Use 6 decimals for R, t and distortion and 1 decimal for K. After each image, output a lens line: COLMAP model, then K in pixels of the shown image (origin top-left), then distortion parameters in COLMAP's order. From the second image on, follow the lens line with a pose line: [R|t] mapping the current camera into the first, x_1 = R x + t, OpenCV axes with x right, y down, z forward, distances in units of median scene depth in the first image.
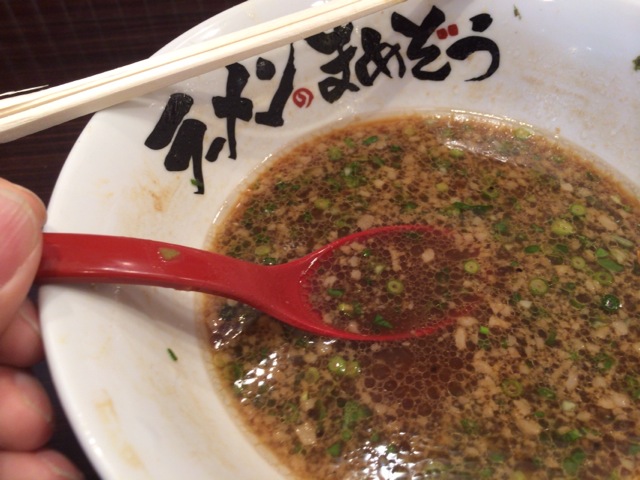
lens RADIAL K [[558.9, 0, 320.0], [0, 558.9, 240.0], [0, 0, 1]] dist [0.109124, -0.219883]
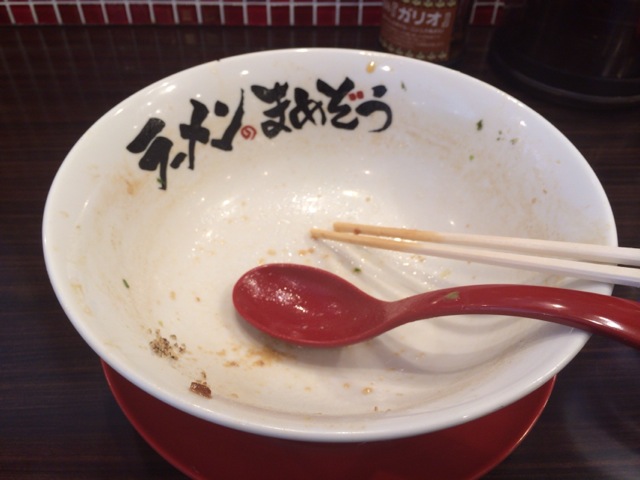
lens RADIAL K [[558.9, 0, 320.0], [0, 558.9, 240.0], [0, 0, 1]] dist [0.109124, -0.219883]
pose [[0.996734, 0.080260, 0.008885, 0.152844], [-0.078623, 0.989675, -0.119837, 0.158593], [-0.018411, 0.118747, 0.992754, -0.335660]]
